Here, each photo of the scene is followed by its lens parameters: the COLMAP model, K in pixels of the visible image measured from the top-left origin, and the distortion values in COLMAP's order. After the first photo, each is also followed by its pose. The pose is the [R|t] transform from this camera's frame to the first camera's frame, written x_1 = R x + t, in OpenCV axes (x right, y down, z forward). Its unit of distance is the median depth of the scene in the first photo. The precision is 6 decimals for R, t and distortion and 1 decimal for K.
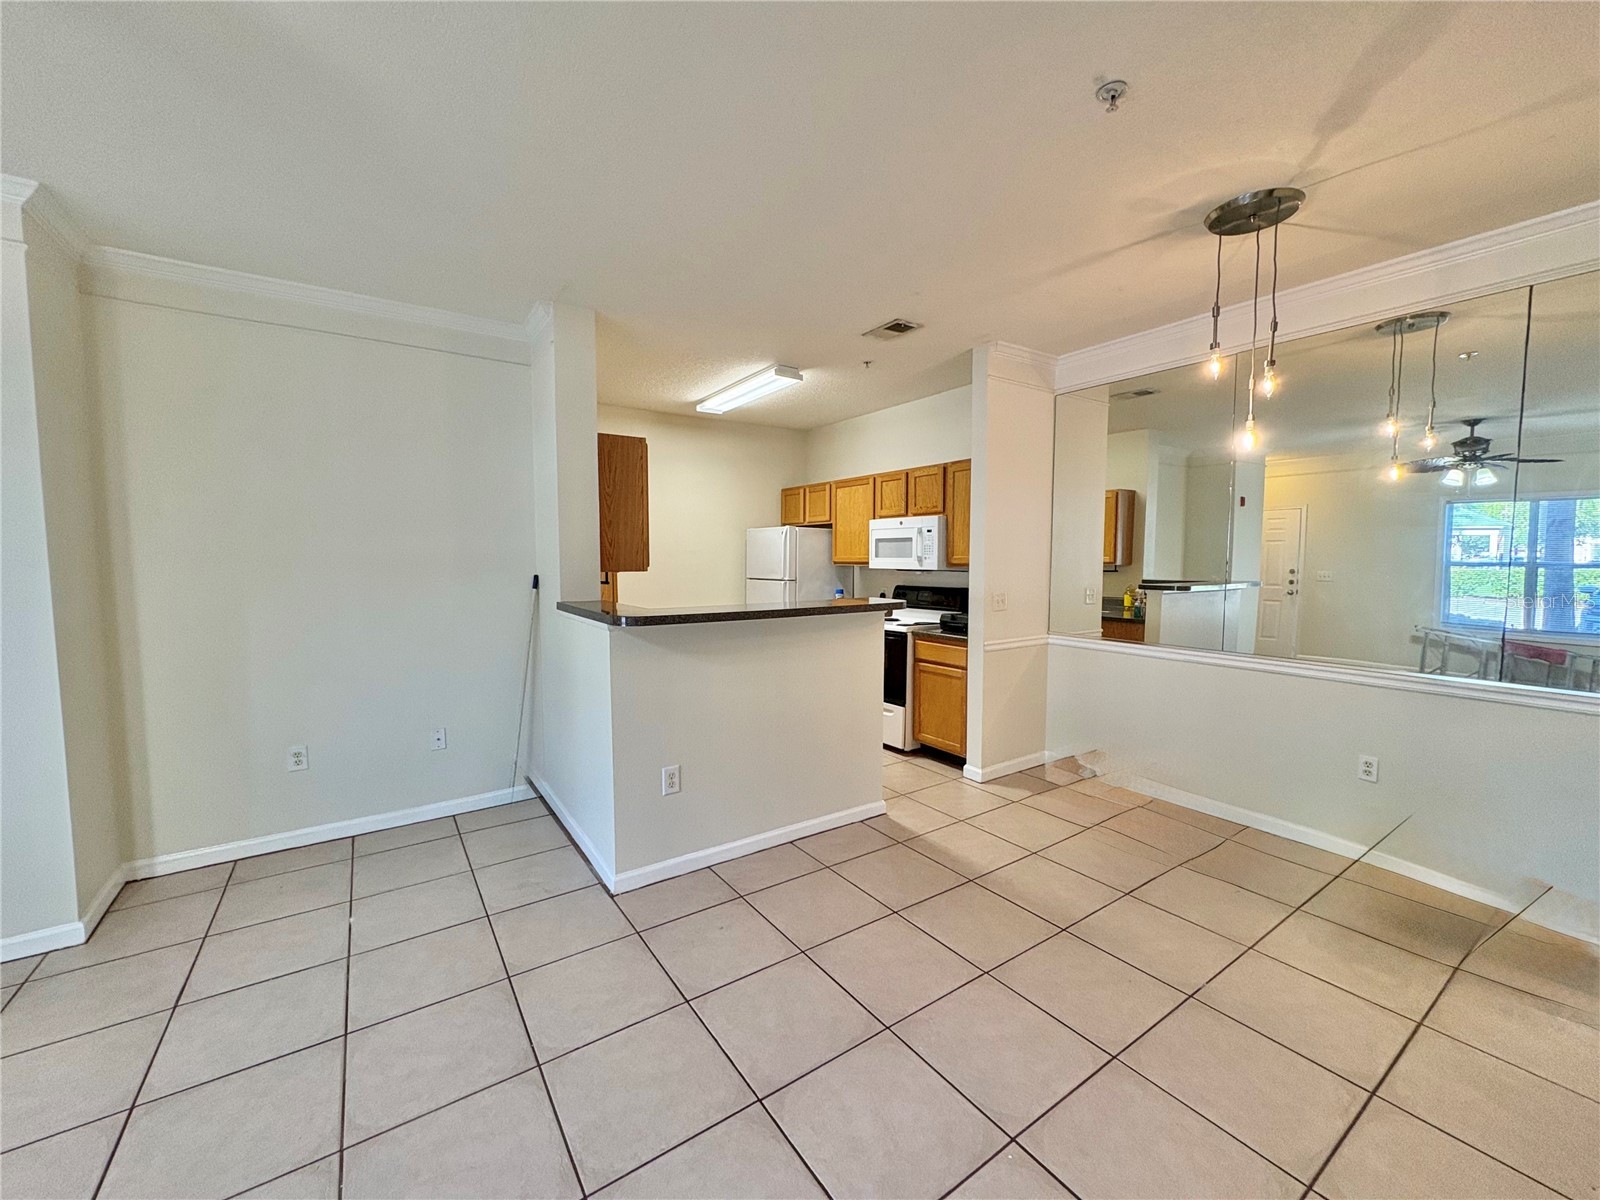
lens RADIAL K [[630.8, 0, 800.0], [0, 630.8, 600.0], [0, 0, 1]] dist [0.000491, 0.000126]
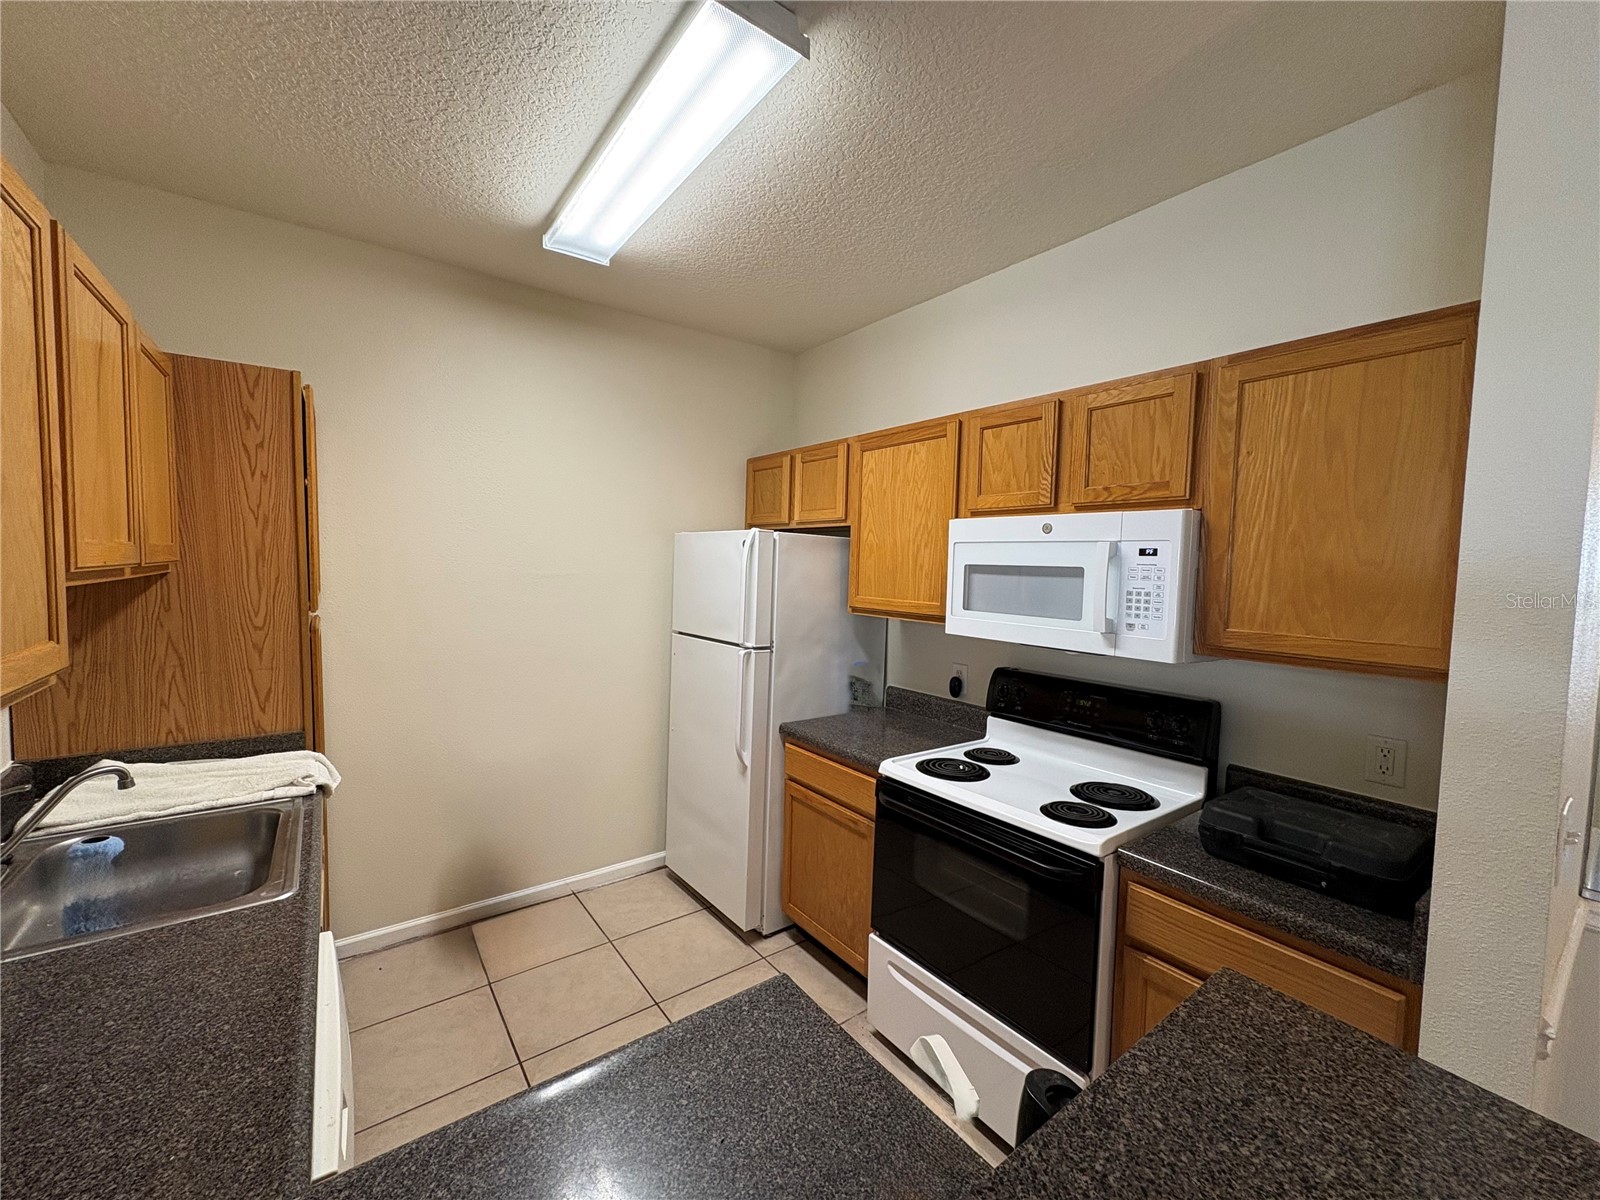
lens RADIAL K [[630.8, 0, 800.0], [0, 630.8, 600.0], [0, 0, 1]] dist [0.000491, 0.000126]
pose [[0.998936, 0.022428, 0.040300, -0.004907], [-0.022089, 0.999717, -0.008841, -0.064213], [-0.040487, 0.007941, 0.999149, 0.558223]]
